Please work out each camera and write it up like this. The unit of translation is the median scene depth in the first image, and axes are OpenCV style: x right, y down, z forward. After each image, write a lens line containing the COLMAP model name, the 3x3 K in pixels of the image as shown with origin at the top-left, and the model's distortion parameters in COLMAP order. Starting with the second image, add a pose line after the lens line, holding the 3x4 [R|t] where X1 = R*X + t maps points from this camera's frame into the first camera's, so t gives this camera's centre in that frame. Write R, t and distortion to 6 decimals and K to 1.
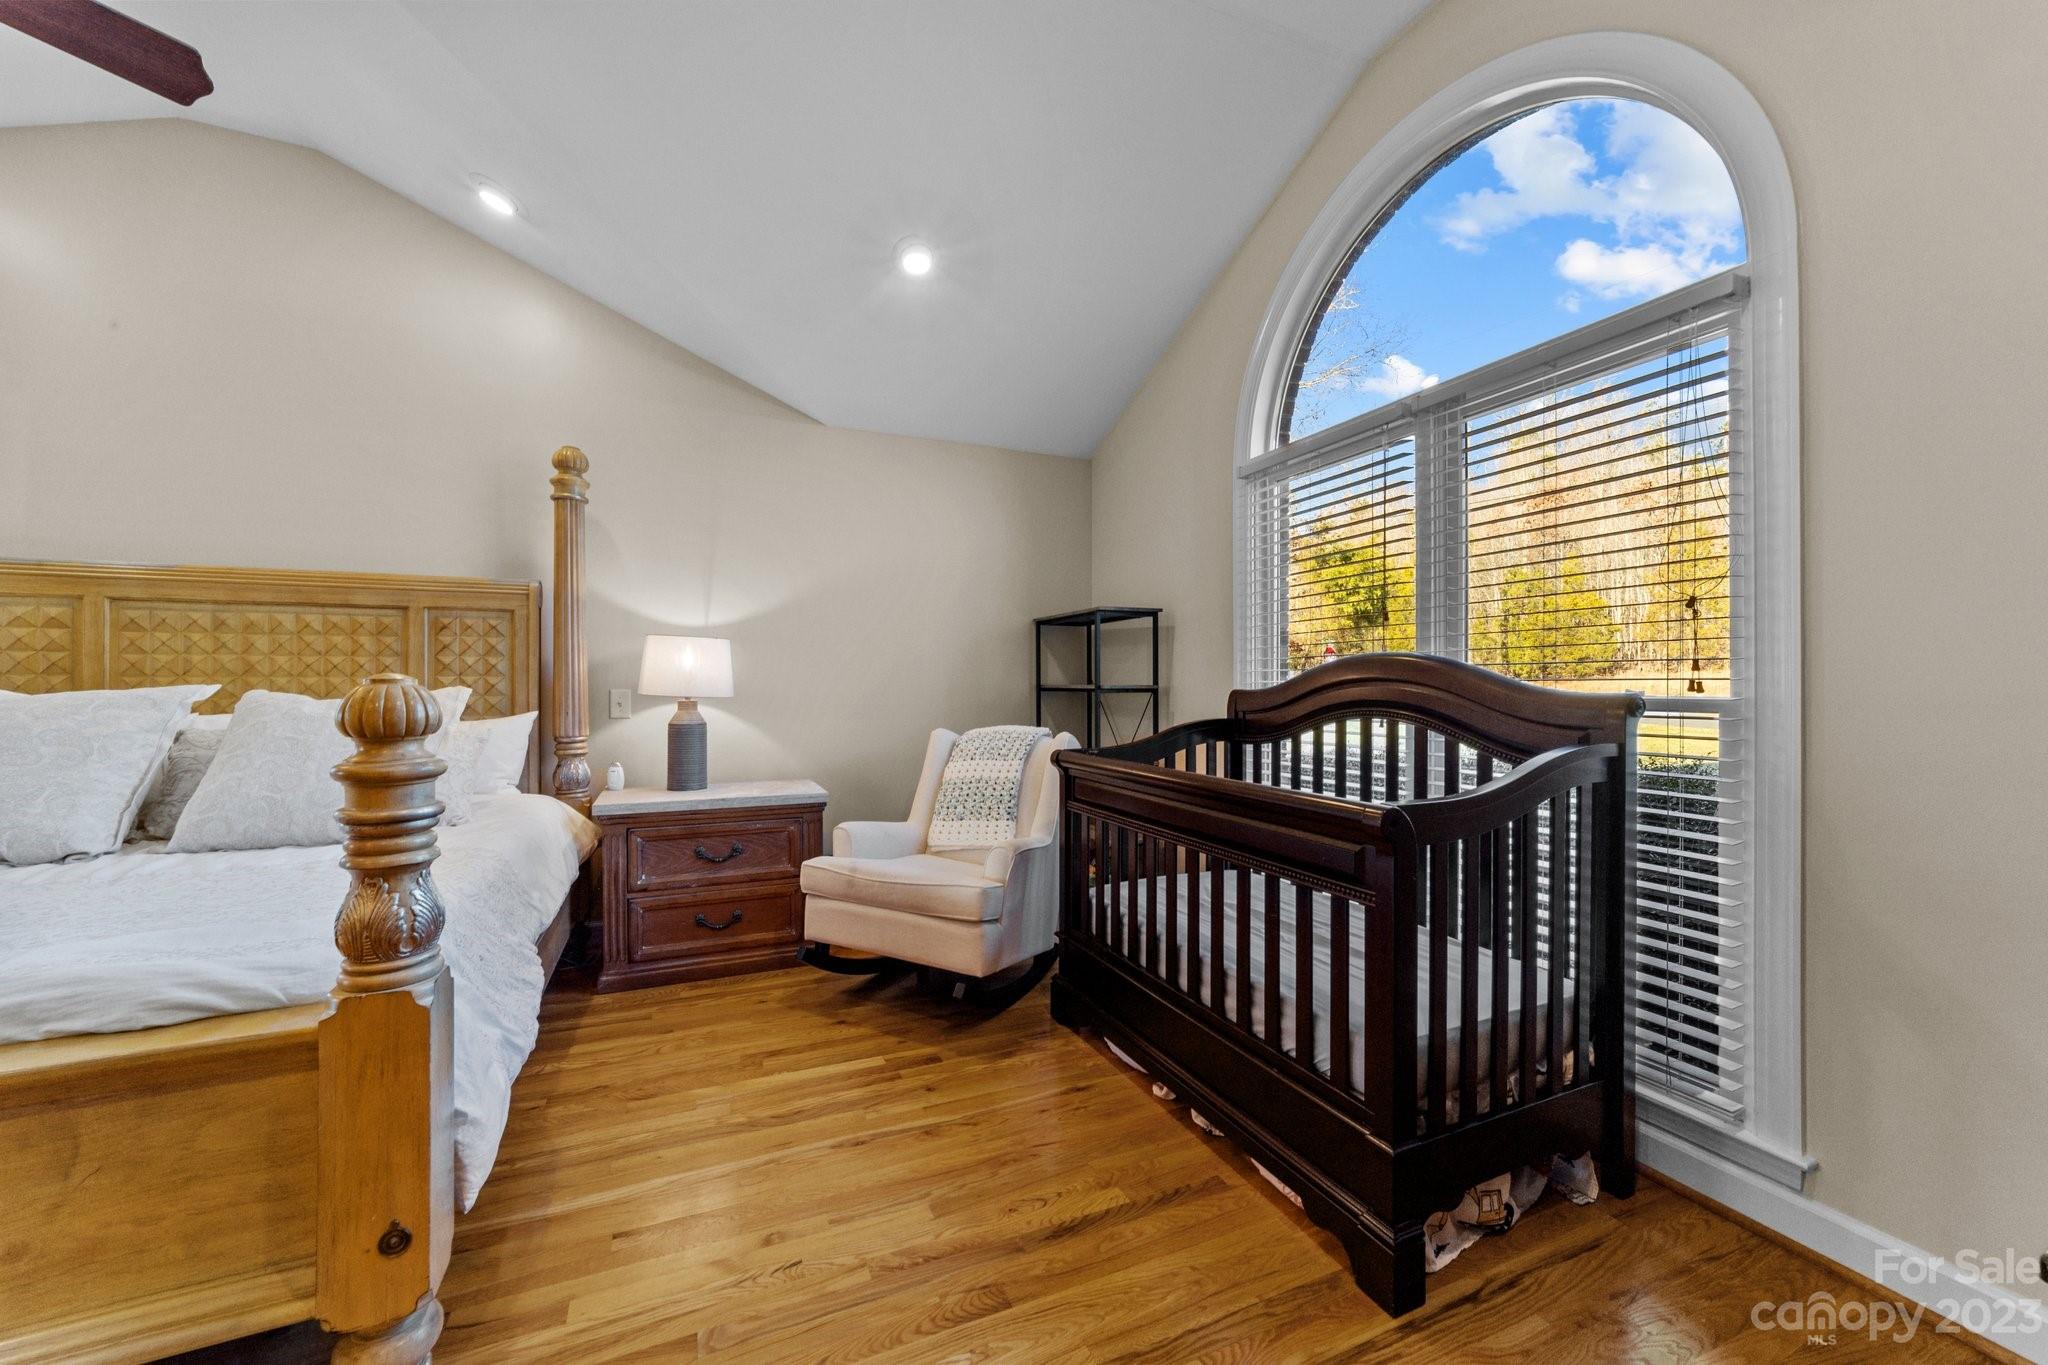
lens RADIAL K [[791.4, 0, 1028.1], [0, 791.4, 684.7], [0, 0, 1]] dist [-0.016260, 0.008102]
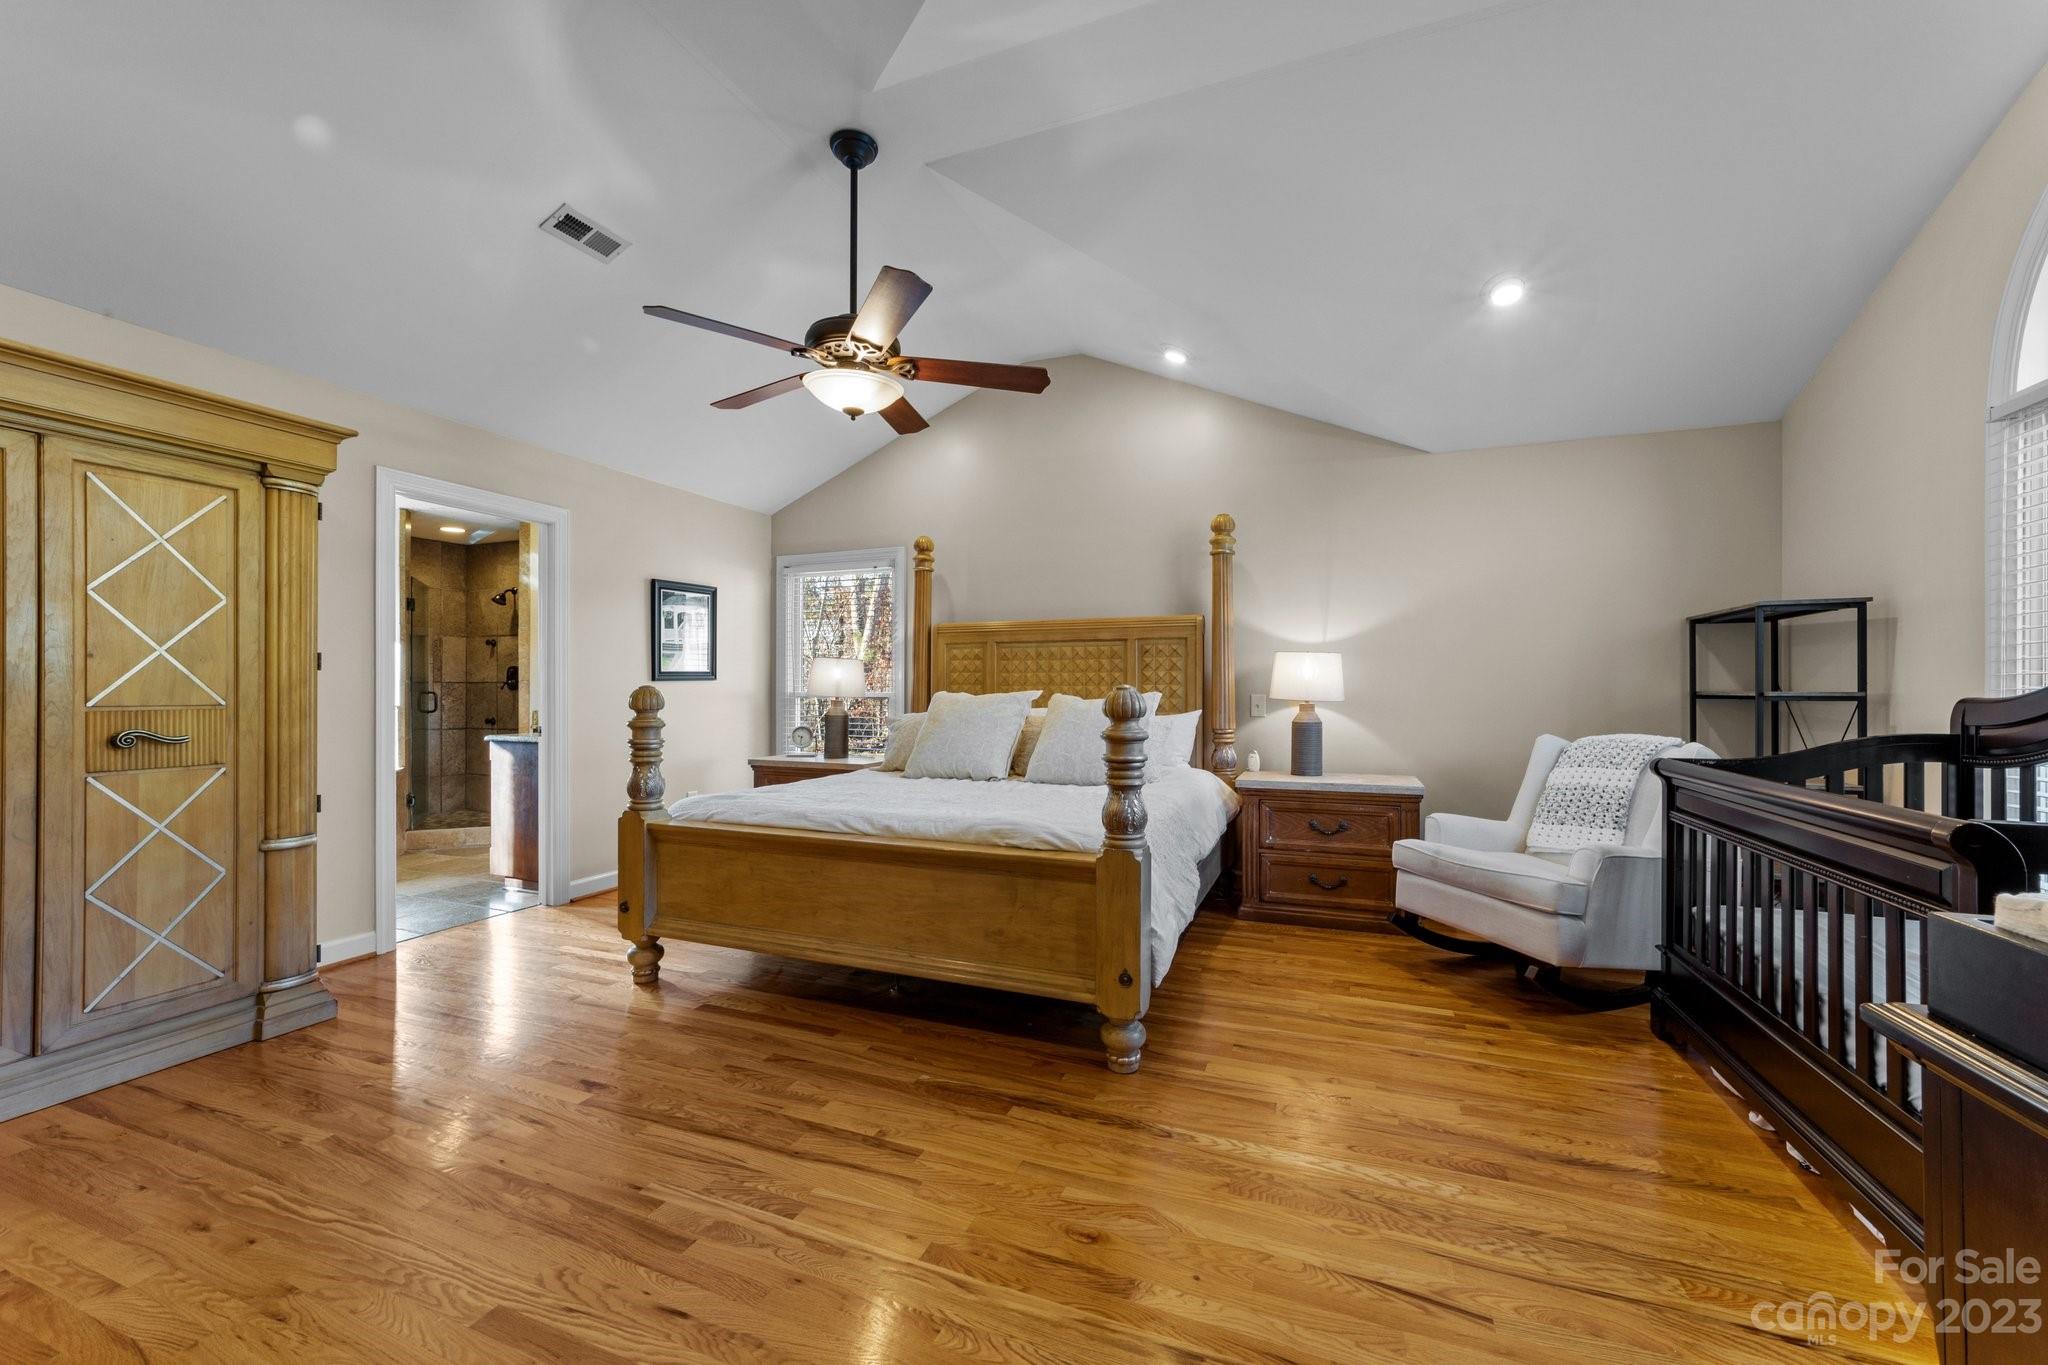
lens RADIAL K [[791.4, 0, 1029.8], [0, 791.4, 691.2], [0, 0, 1]] dist [-0.016260, 0.008102]
pose [[0.708073, 0.001821, -0.706137, 0.160864], [-0.000815, 0.999998, 0.001761, -0.001517], [0.706139, -0.000672, 0.708073, -0.219963]]
